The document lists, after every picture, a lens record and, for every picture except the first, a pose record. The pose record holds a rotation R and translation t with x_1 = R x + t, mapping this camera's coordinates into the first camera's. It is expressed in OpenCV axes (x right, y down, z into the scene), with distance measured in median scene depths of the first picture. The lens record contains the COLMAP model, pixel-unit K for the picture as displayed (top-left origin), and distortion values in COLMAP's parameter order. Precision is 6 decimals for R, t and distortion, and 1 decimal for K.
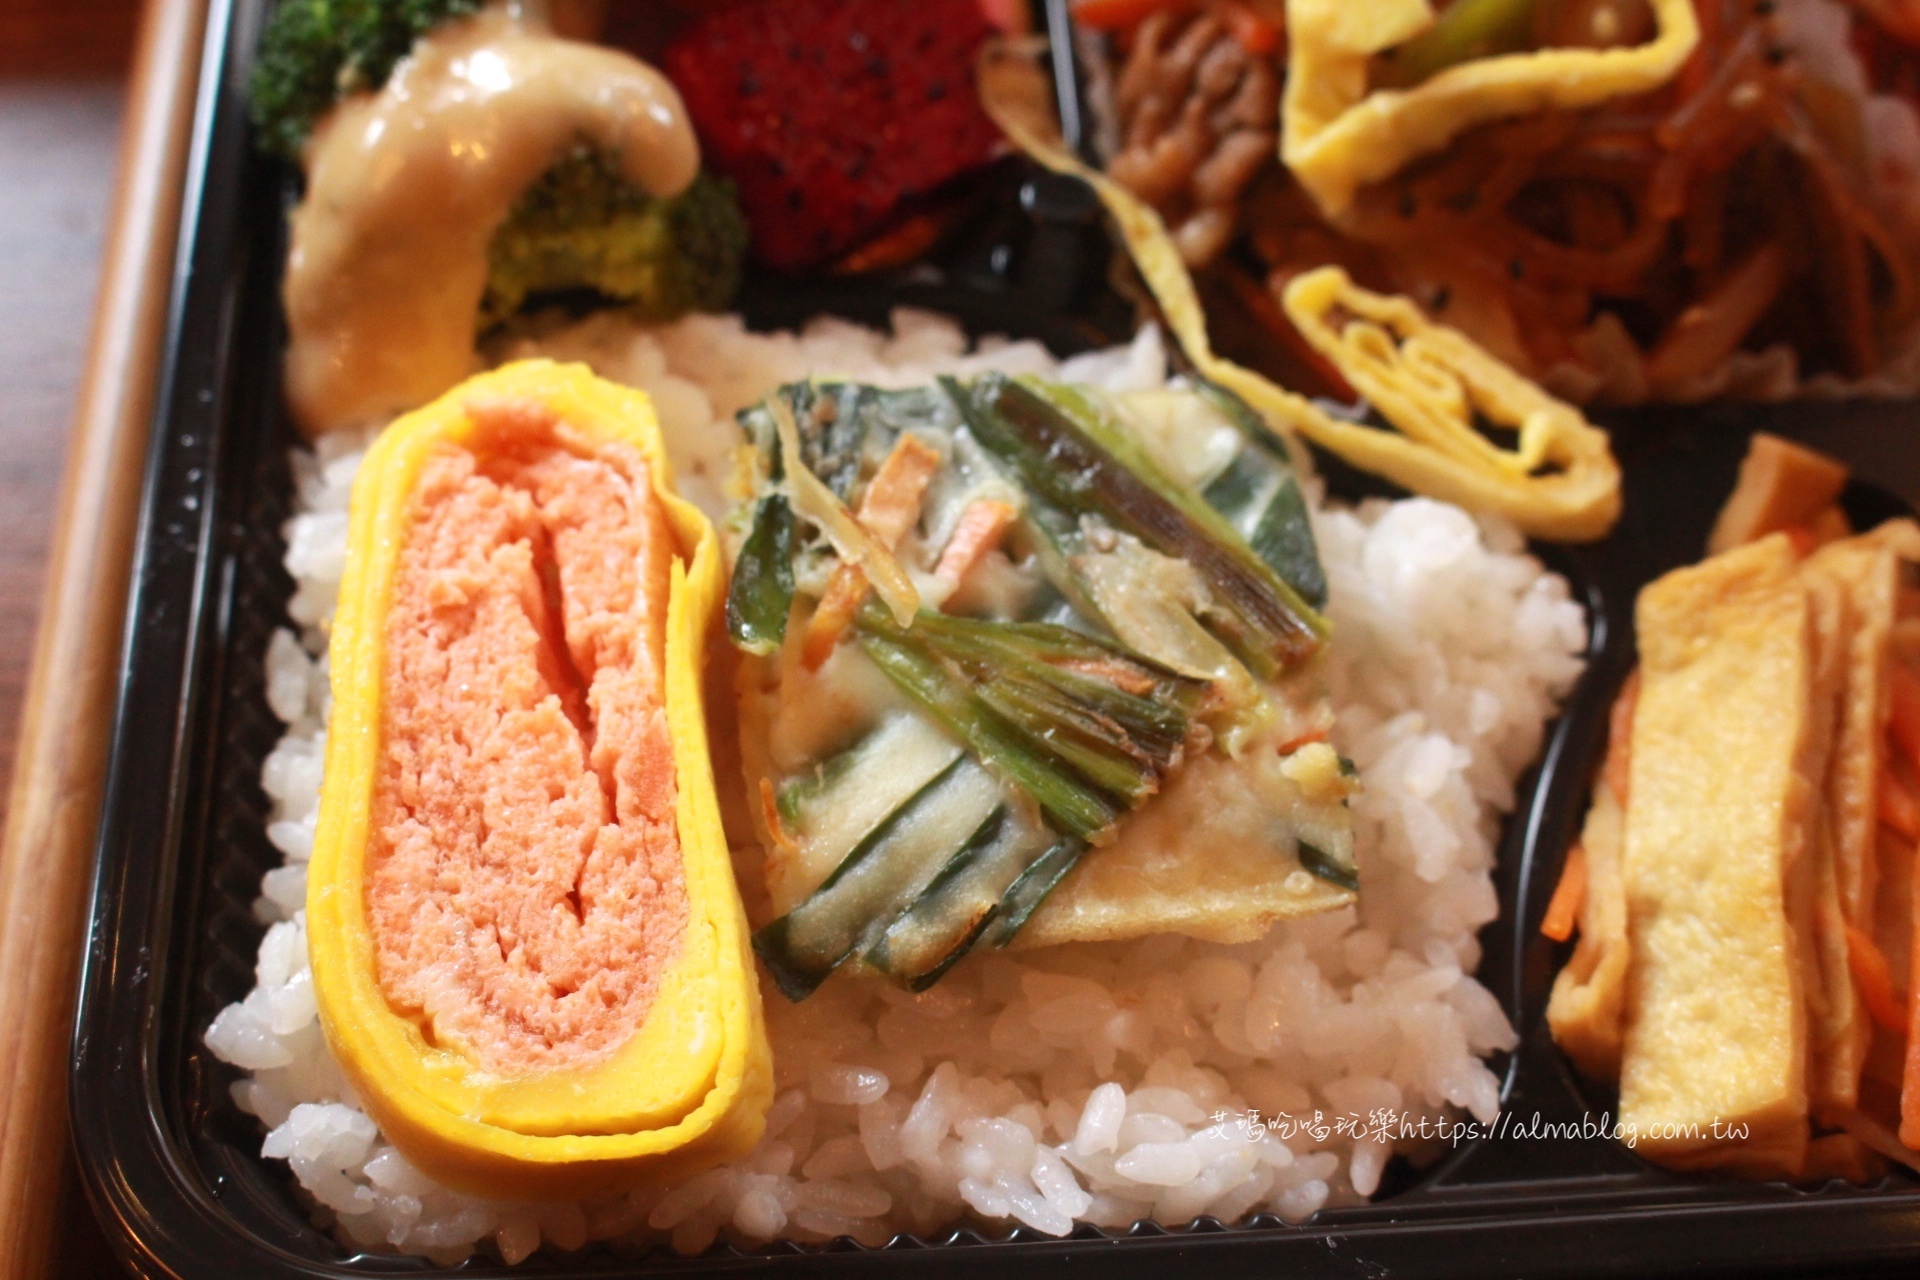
lens RADIAL K [[2678.7, 0, 960.0], [0, 2678.7, 640.0], [0, 0, 1]] dist [-0.092368, 0.018242]
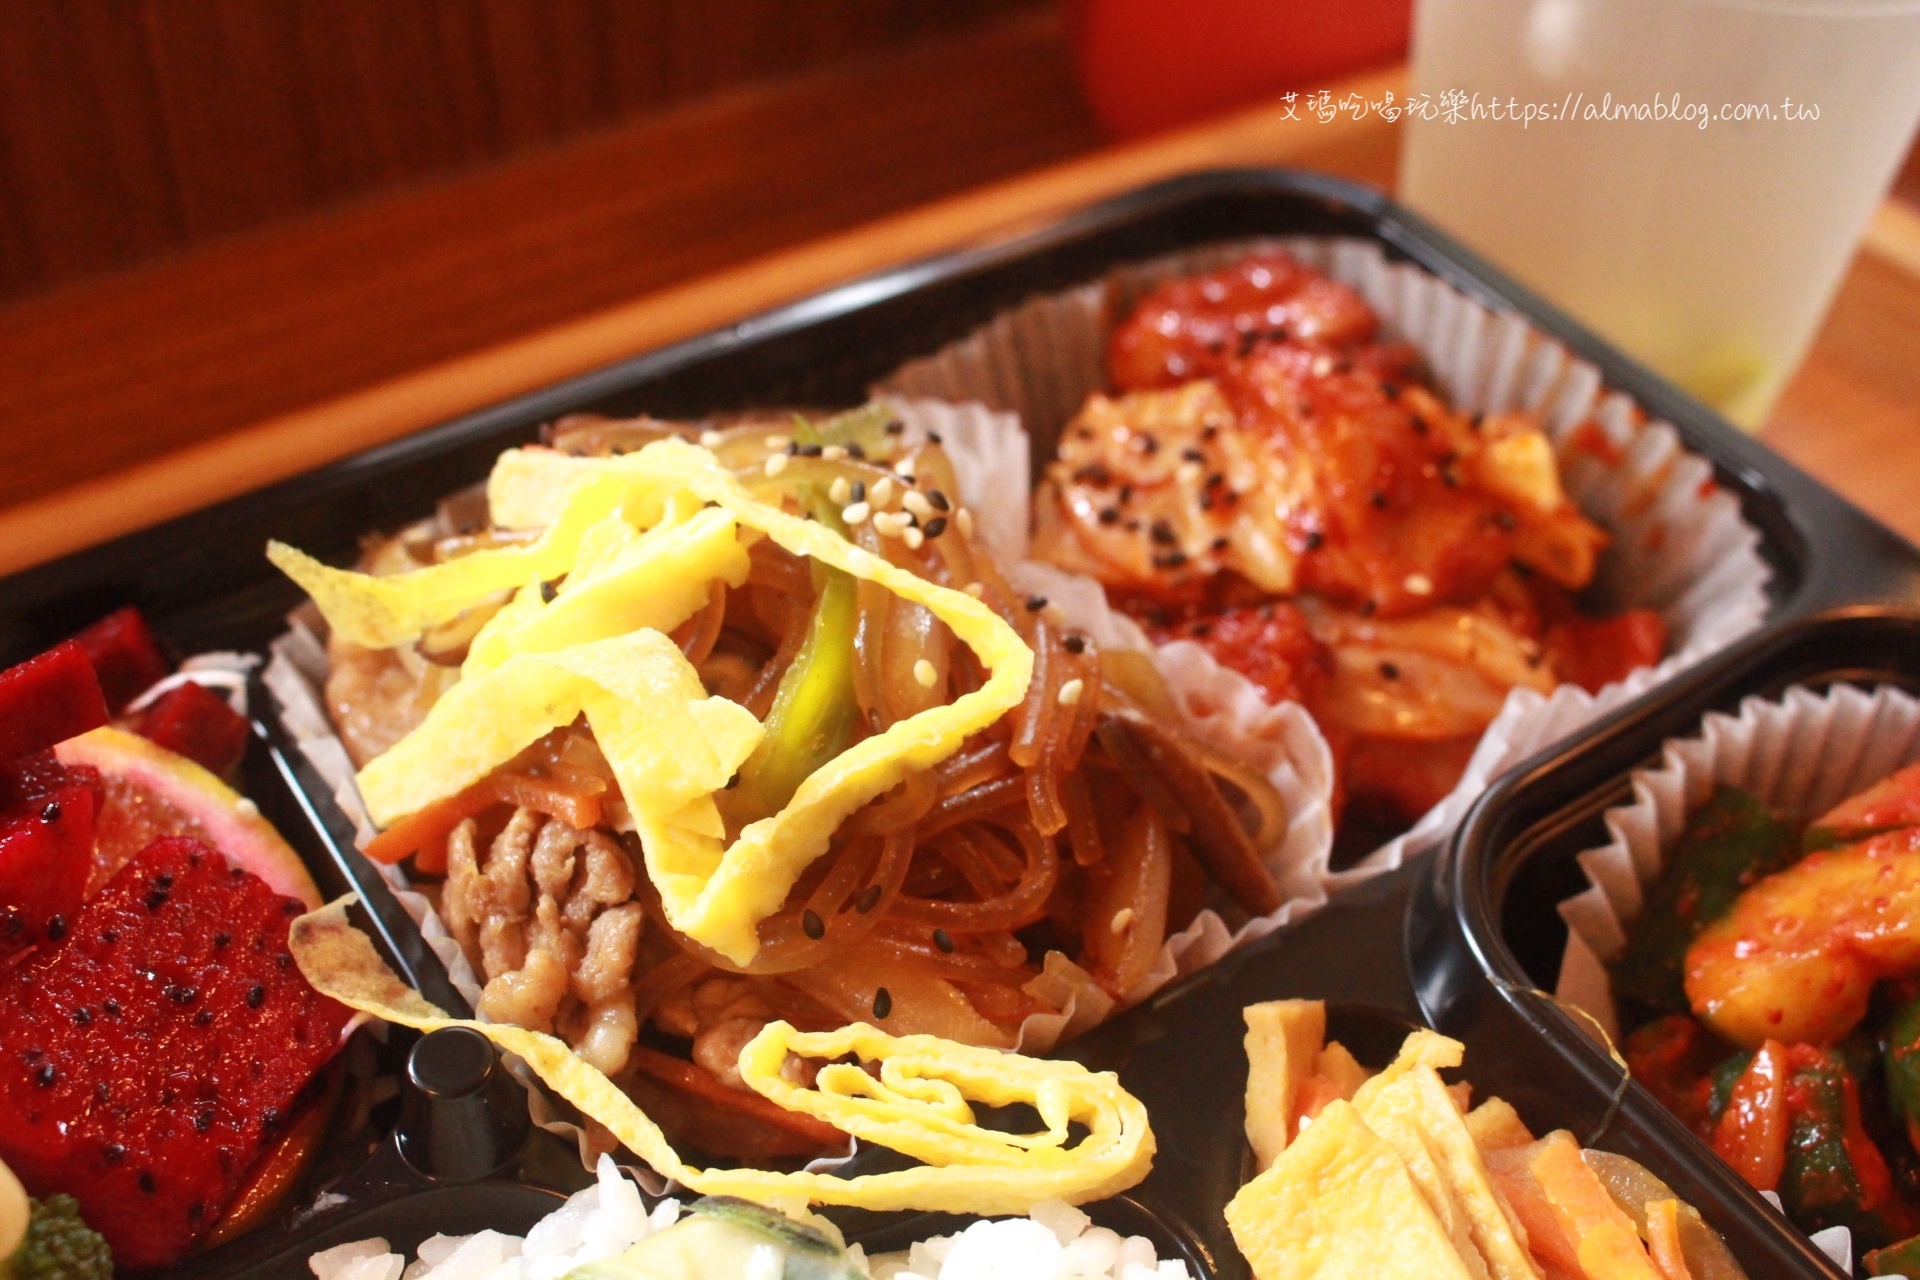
lens RADIAL K [[2147.4, 0, 958.9], [0, 2147.4, 611.4], [0, 0, 1]] dist [-0.159635, 0.218484]
pose [[0.861707, -0.315326, 0.397531, -0.056255], [0.407438, 0.896943, -0.171718, -0.128657], [-0.302416, 0.309940, 0.901378, 0.322511]]
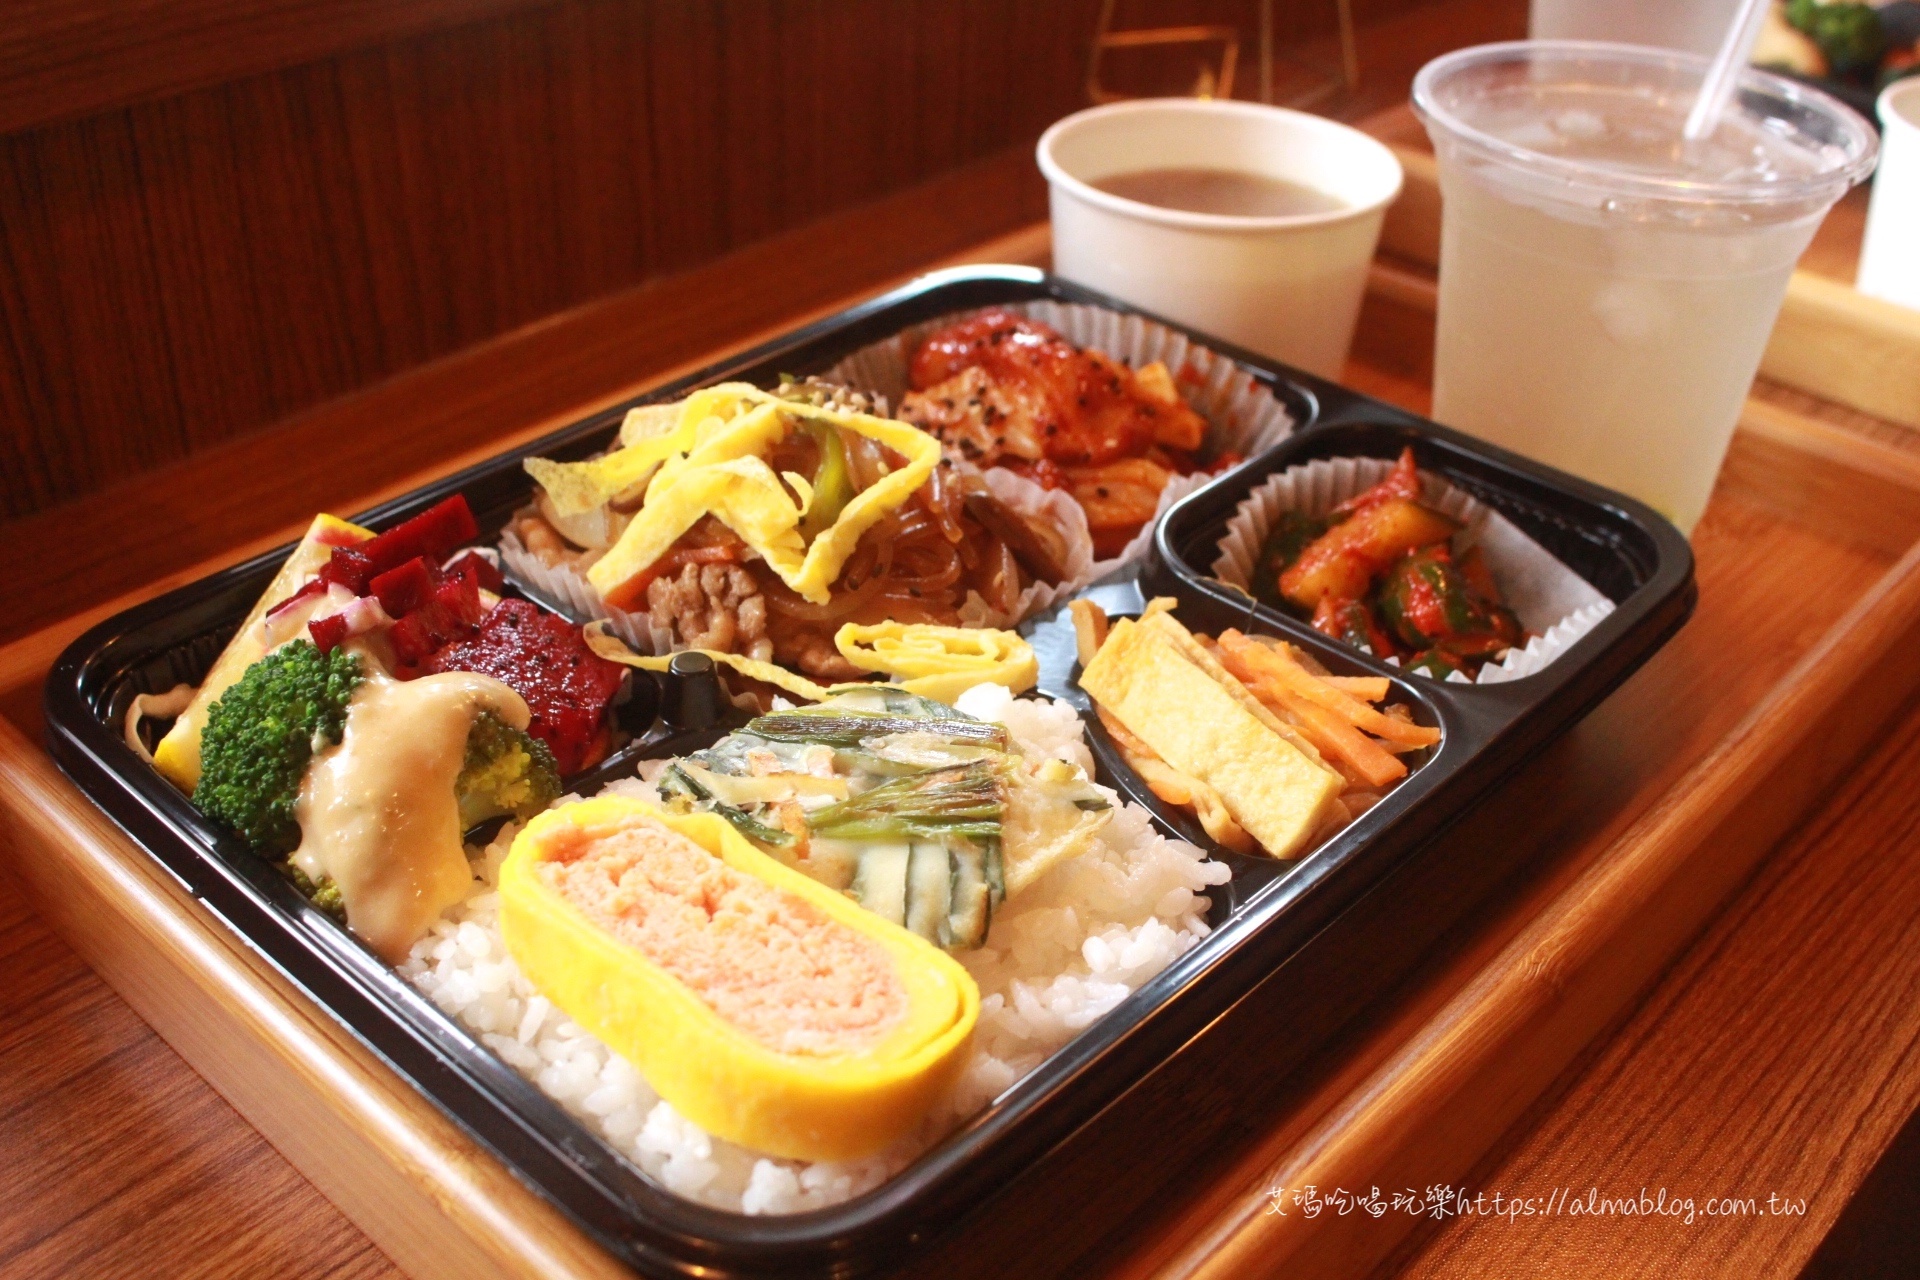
lens RADIAL K [[2053.3, 0, 960.0], [0, 2053.3, 640.0], [0, 0, 1]] dist [-0.093593, 0.000626]
pose [[0.729279, -0.367762, 0.576978, -0.703476], [0.561757, 0.803245, -0.198057, 0.218898], [-0.390616, 0.468561, 0.792382, -0.162845]]
